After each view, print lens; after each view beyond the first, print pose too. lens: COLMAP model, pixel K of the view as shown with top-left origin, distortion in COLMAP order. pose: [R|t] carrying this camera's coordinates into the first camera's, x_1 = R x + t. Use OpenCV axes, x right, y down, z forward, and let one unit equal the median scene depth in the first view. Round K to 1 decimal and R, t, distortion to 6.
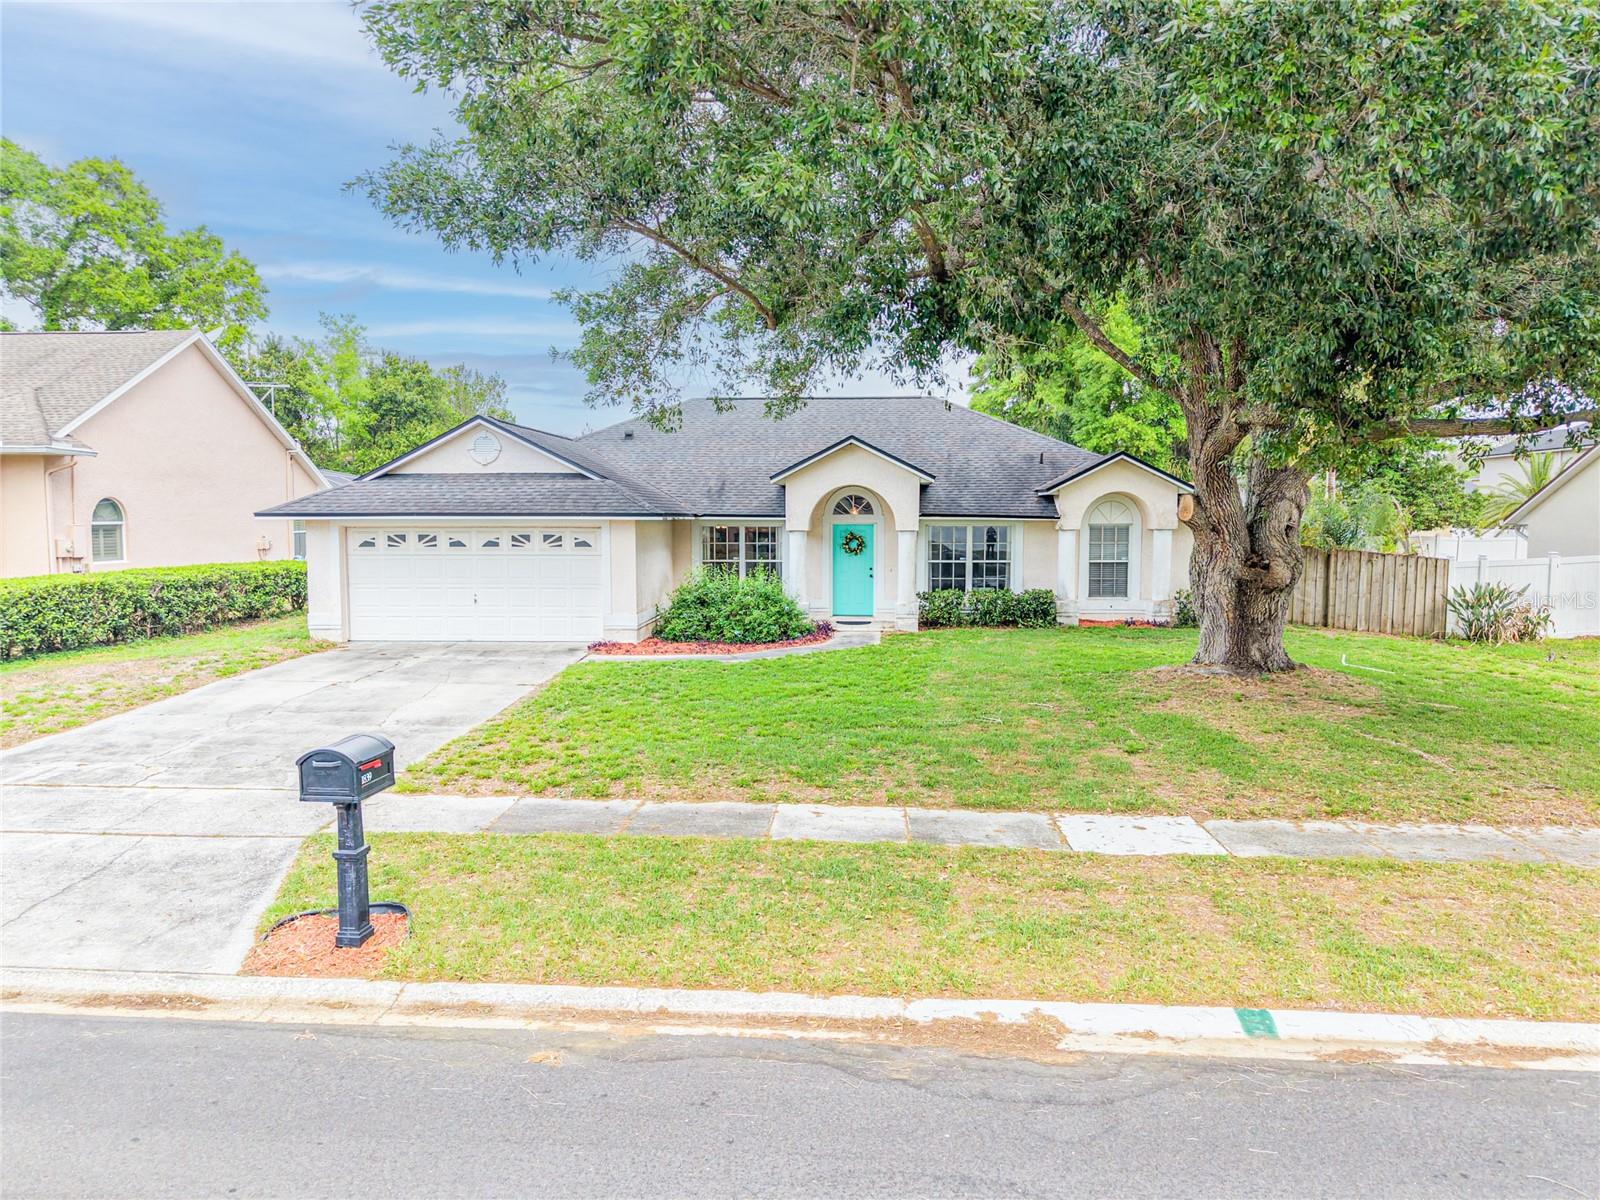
lens RADIAL K [[1080.4, 0, 800.0], [0, 1080.4, 600.0], [0, 0, 1]] dist [0.010715, -0.005653]
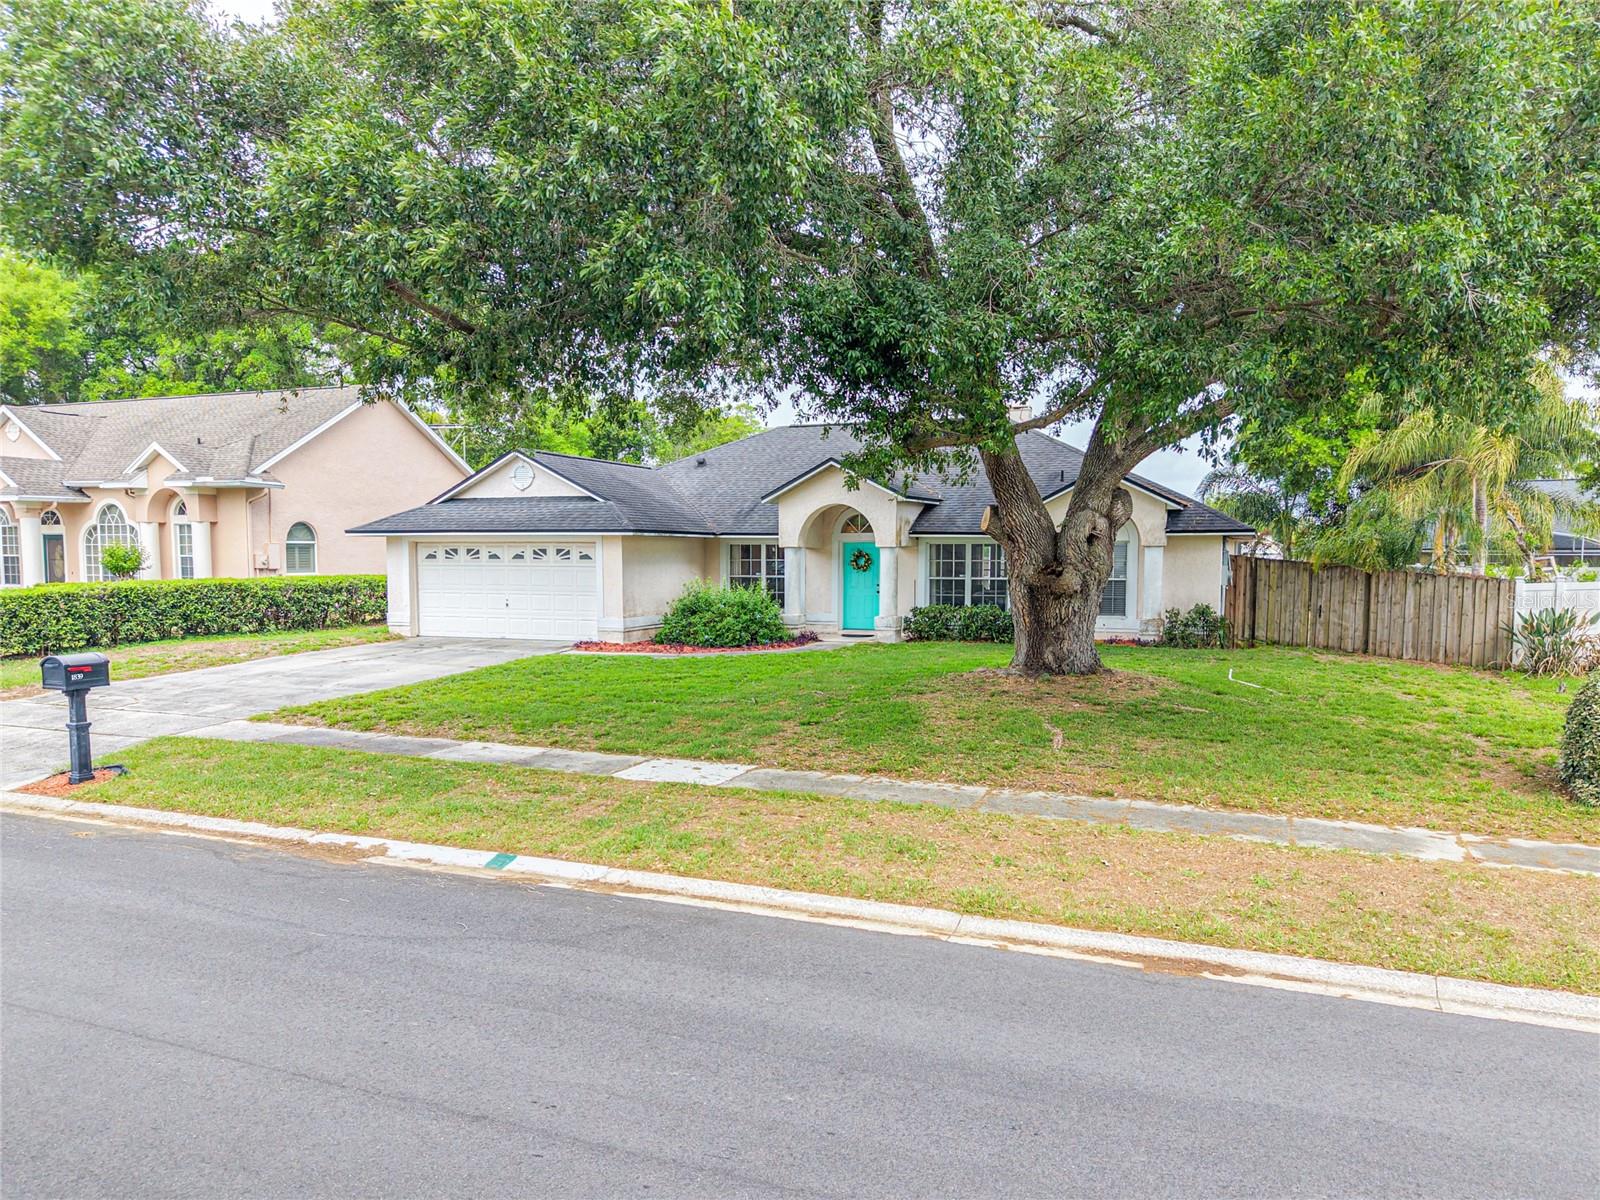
lens RADIAL K [[1137.9, 0, 801.3], [0, 1137.9, 666.0], [0, 0, 1]] dist [0.056814, -0.107957]
pose [[0.951095, 0.032829, -0.307150, 0.399338], [-0.025877, 0.999309, 0.026682, 0.026546], [0.307814, -0.017429, 0.951287, -0.097547]]
